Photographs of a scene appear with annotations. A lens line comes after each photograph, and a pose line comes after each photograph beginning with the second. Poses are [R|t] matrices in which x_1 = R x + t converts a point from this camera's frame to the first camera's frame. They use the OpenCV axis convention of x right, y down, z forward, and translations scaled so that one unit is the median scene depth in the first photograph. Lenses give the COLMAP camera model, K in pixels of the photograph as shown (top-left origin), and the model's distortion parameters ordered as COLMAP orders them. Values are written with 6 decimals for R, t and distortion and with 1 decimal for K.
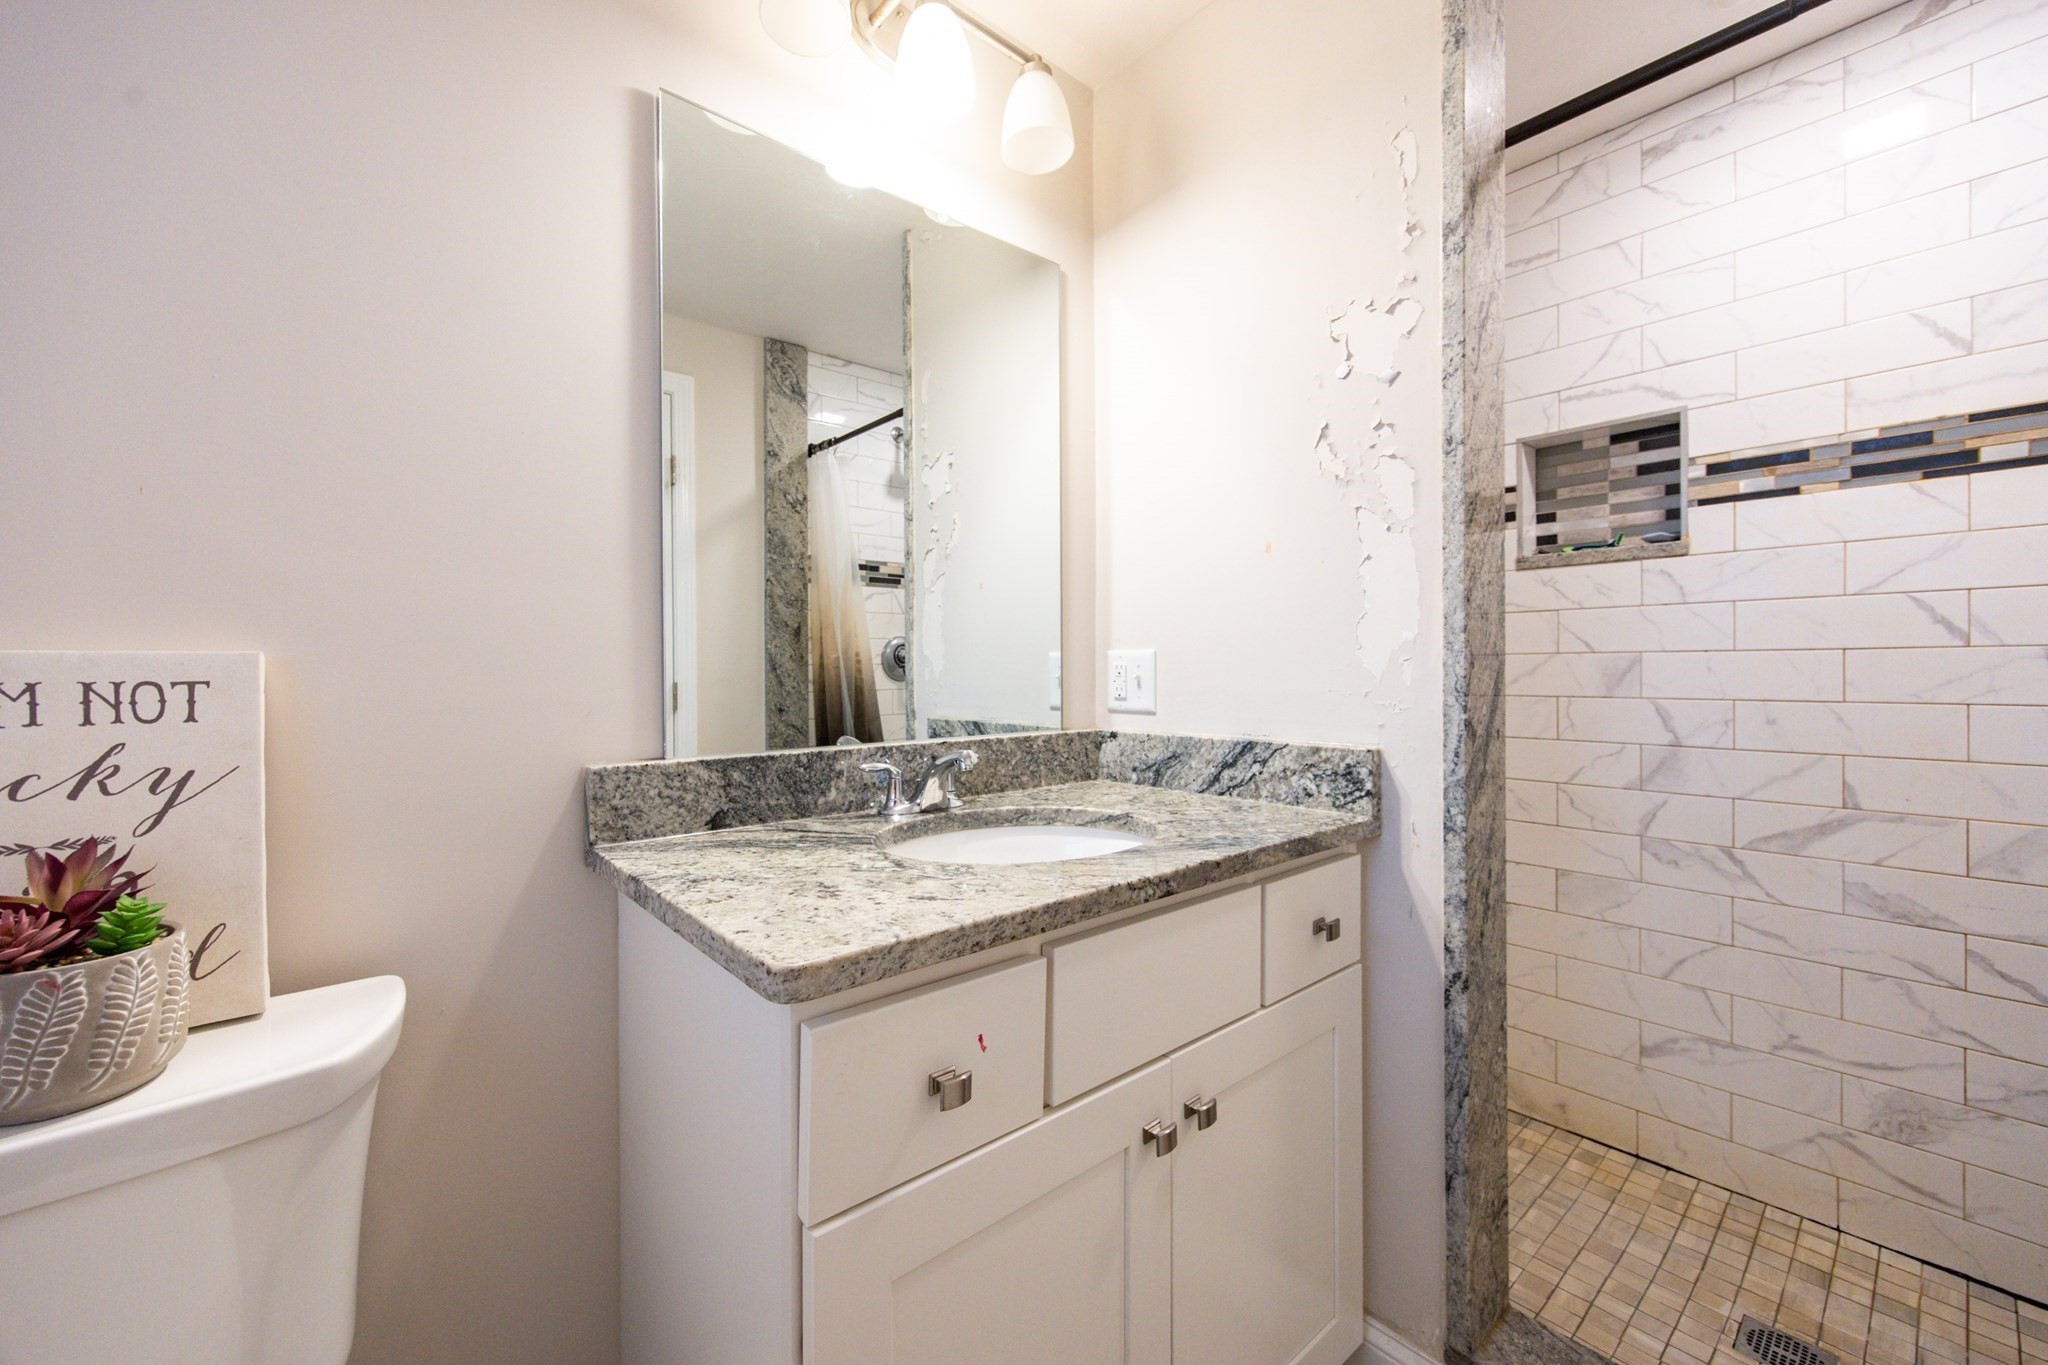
lens RADIAL K [[806.7, 0, 963.9], [0, 806.7, 669.4], [0, 0, 1]] dist [0.002163, -0.000620]
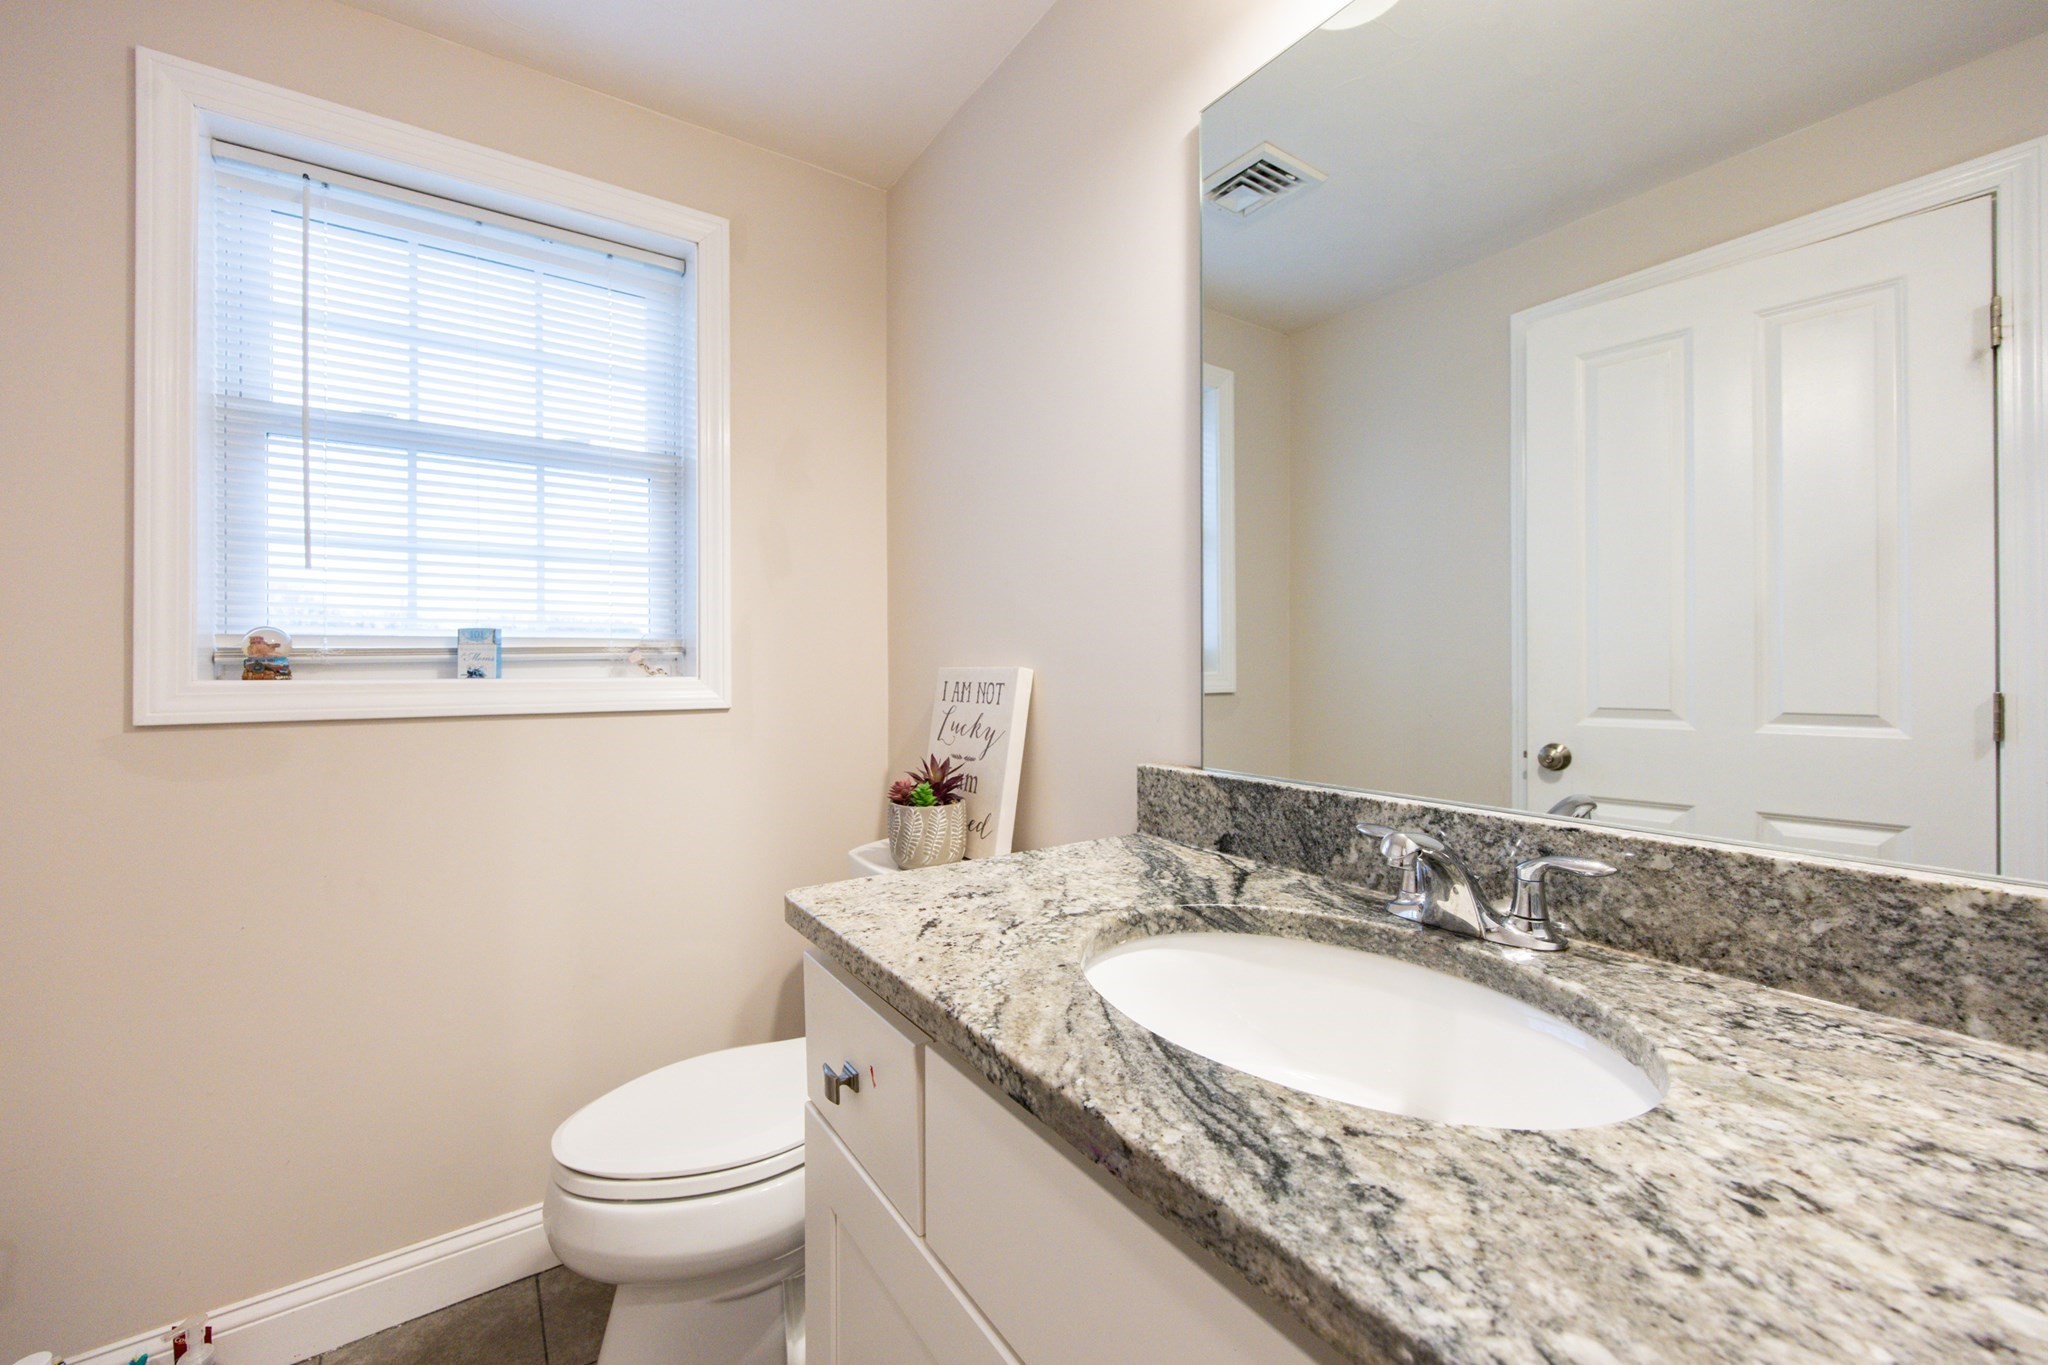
lens RADIAL K [[806.7, 0, 1004.6], [0, 806.7, 664.7], [0, 0, 1]] dist [0.002163, -0.000620]
pose [[-0.081995, 0.005281, -0.996619, 0.645690], [0.004850, 0.999976, 0.004900, -0.026249], [0.996621, -0.004432, -0.082018, 0.816696]]
